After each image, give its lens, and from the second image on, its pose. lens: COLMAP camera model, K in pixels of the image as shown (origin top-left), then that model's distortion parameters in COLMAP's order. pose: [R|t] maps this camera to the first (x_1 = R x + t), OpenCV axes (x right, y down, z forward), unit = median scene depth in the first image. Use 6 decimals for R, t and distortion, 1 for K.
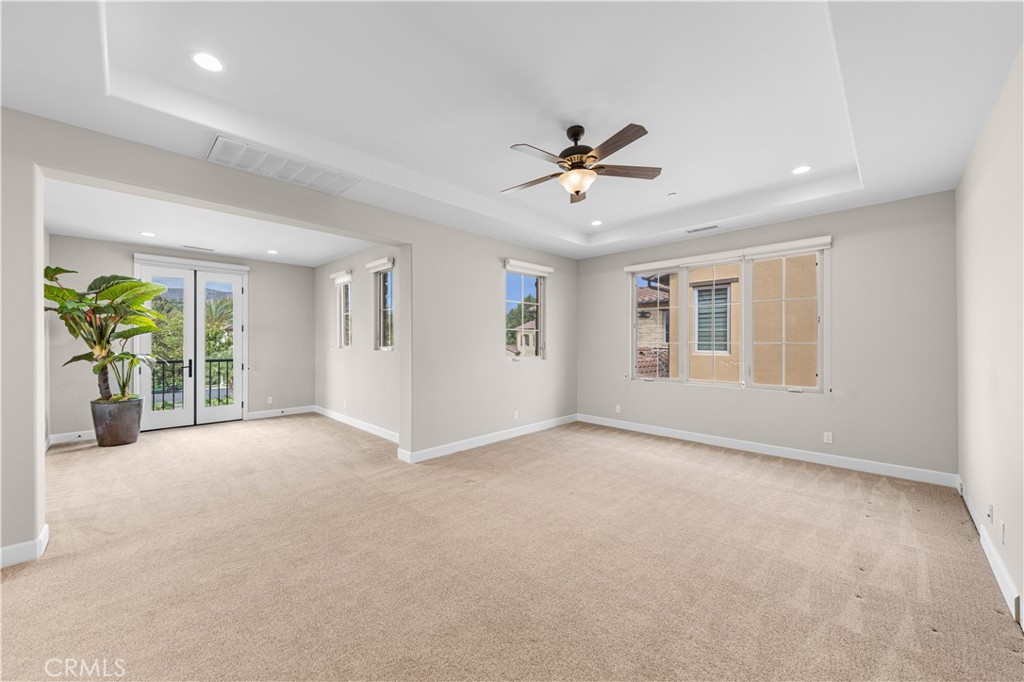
lens RADIAL K [[383.2, 0, 508.4], [0, 383.2, 341.7], [0, 0, 1]] dist [0.014375, -0.000014]
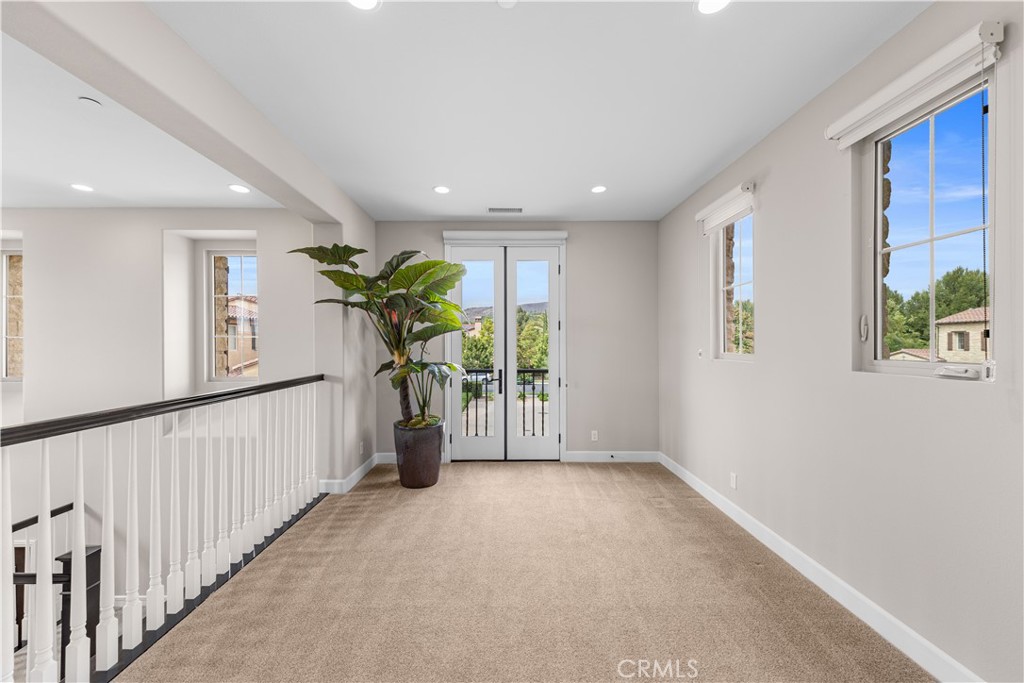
lens RADIAL K [[383.2, 0, 508.4], [0, 383.2, 342.2], [0, 0, 1]] dist [0.014375, -0.000014]
pose [[0.711245, -0.003272, -0.702936, -0.326790], [0.000974, 0.999993, -0.003669, -0.003141], [0.702943, 0.001924, 0.711243, 0.536049]]
